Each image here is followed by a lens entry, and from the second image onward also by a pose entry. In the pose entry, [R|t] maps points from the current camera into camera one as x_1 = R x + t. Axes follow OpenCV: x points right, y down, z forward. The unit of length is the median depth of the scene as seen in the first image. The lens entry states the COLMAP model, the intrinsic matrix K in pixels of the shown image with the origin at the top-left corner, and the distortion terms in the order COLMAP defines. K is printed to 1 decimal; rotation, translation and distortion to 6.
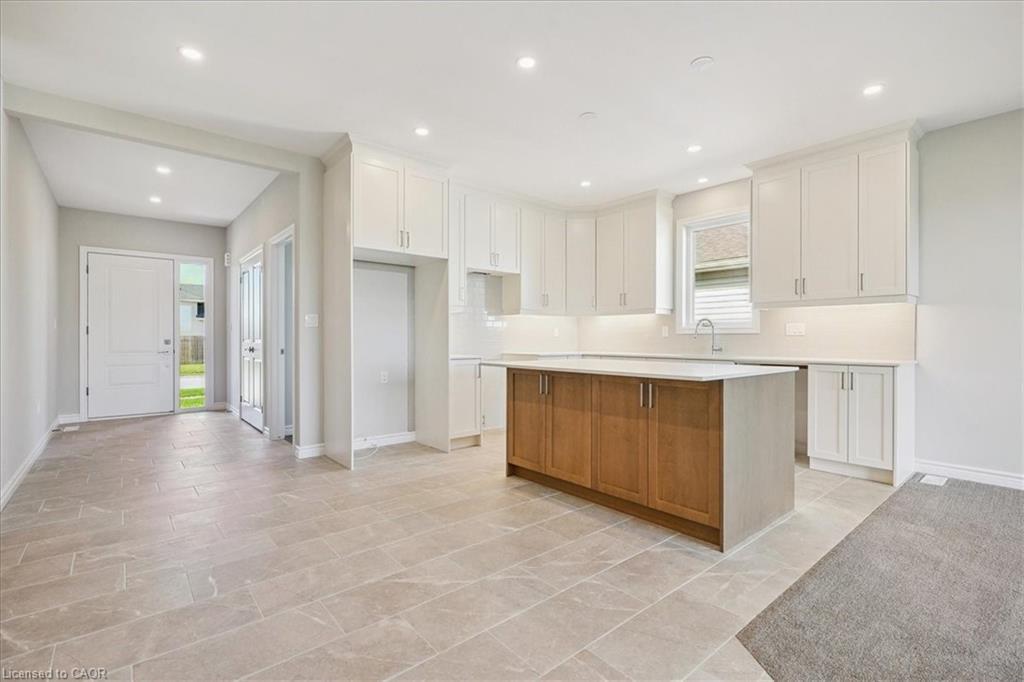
lens RADIAL K [[469.7, 0, 514.1], [0, 469.7, 335.2], [0, 0, 1]] dist [0.000650, 0.000125]
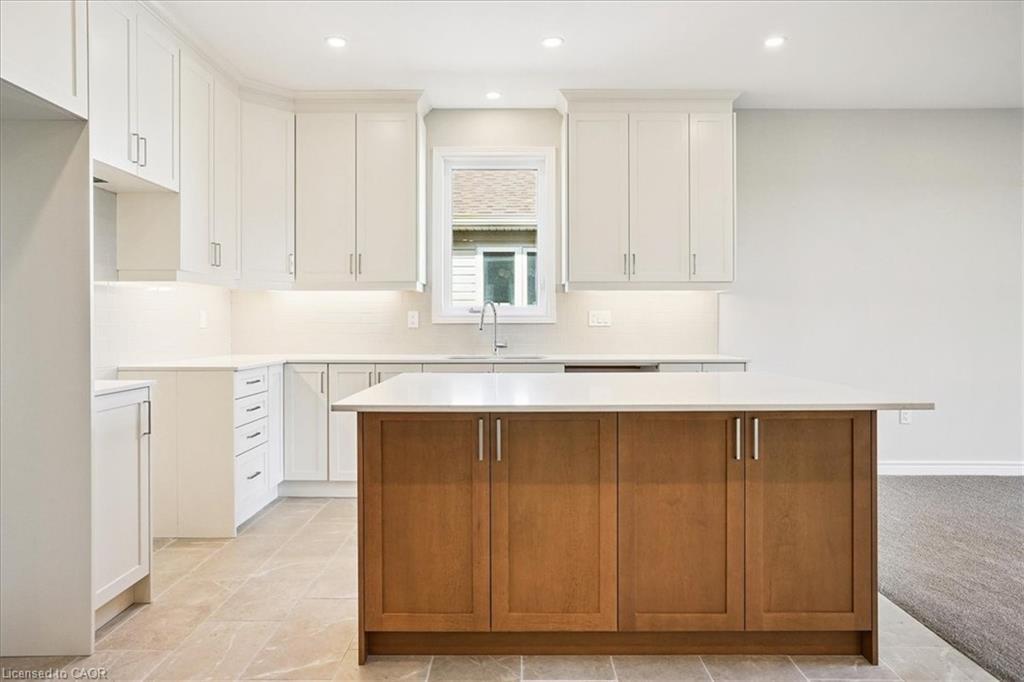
lens RADIAL K [[630.0, 0, 507.7], [0, 630.0, 328.2], [0, 0, 1]] dist [-0.055296, 0.052523]
pose [[0.655999, -0.007361, 0.754726, -0.344927], [-0.003502, 0.999912, 0.012797, -0.010586], [-0.754753, -0.011038, 0.655916, 0.524357]]
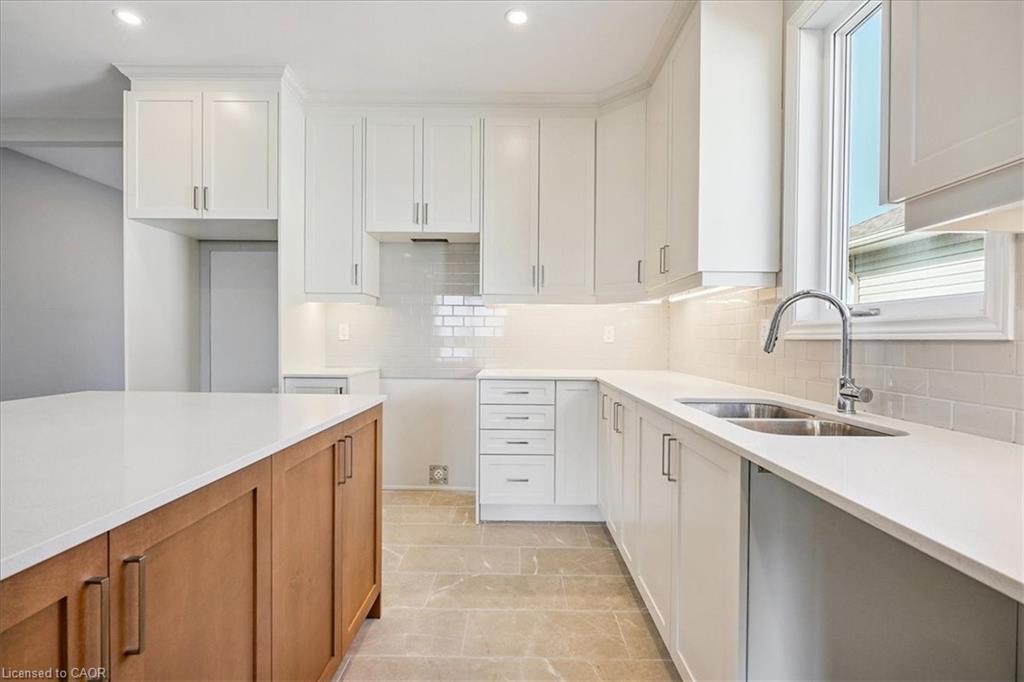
lens RADIAL K [[475.0, 0, 512.0], [0, 475.0, 341.0], [0, 0, 1]] dist [0.001713, 0.000235]
pose [[0.754458, 0.010921, -0.656258, 0.625269], [-0.003310, 0.999912, 0.012835, -0.007578], [0.656340, -0.007512, 0.754428, 0.856869]]
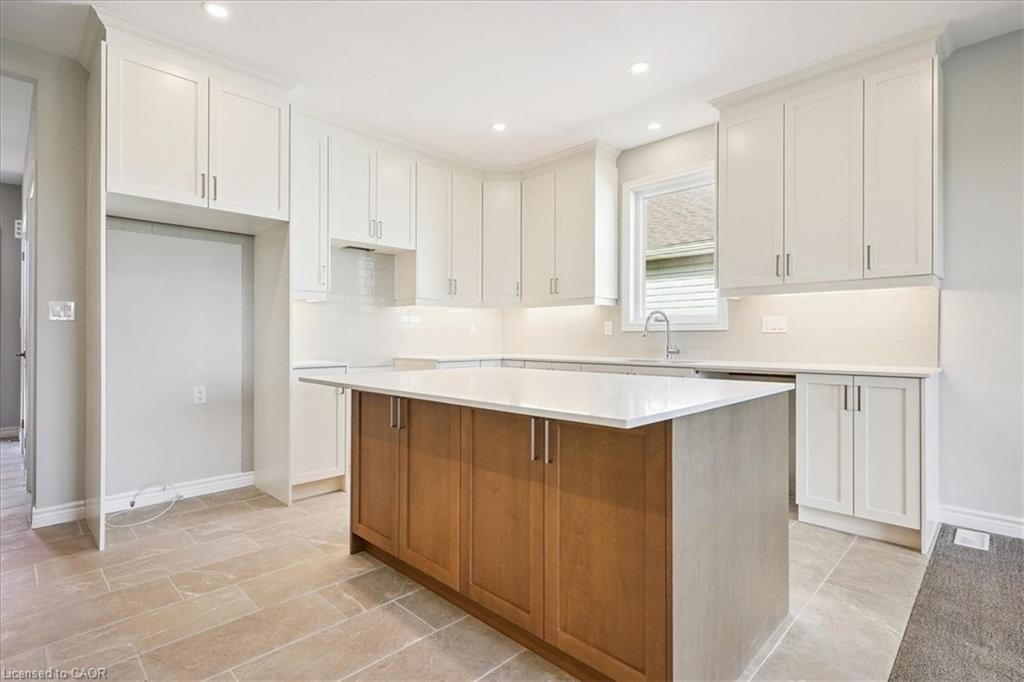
lens RADIAL K [[497.9, 0, 509.7], [0, 497.9, 334.8], [0, 0, 1]] dist [0.009922, 0.000543]
pose [[0.996794, -0.001785, 0.079990, 0.143478], [0.001576, 0.999995, 0.002672, 0.000991], [-0.079994, -0.002538, 0.996792, 0.300308]]
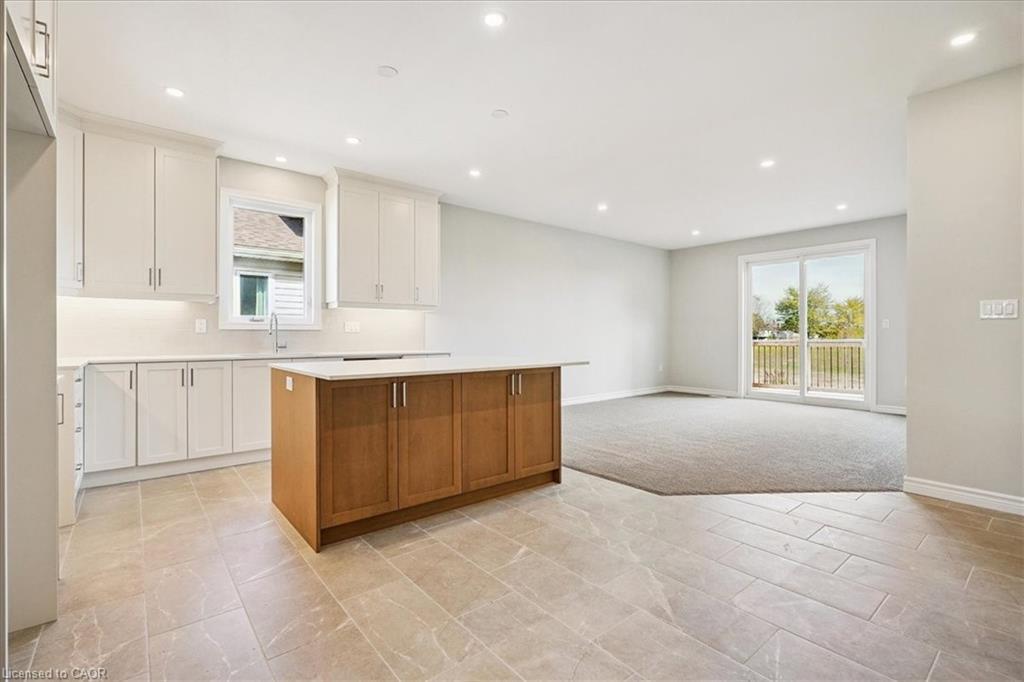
lens RADIAL K [[460.0, 0, 512.0], [0, 460.0, 341.0], [0, 0, 1]] dist [-0.020290, -0.000112]
pose [[0.017742, -0.012013, 0.999770, -0.612115], [-0.007608, 0.999897, 0.012150, 0.005941], [-0.999814, -0.007822, 0.017649, 0.716794]]
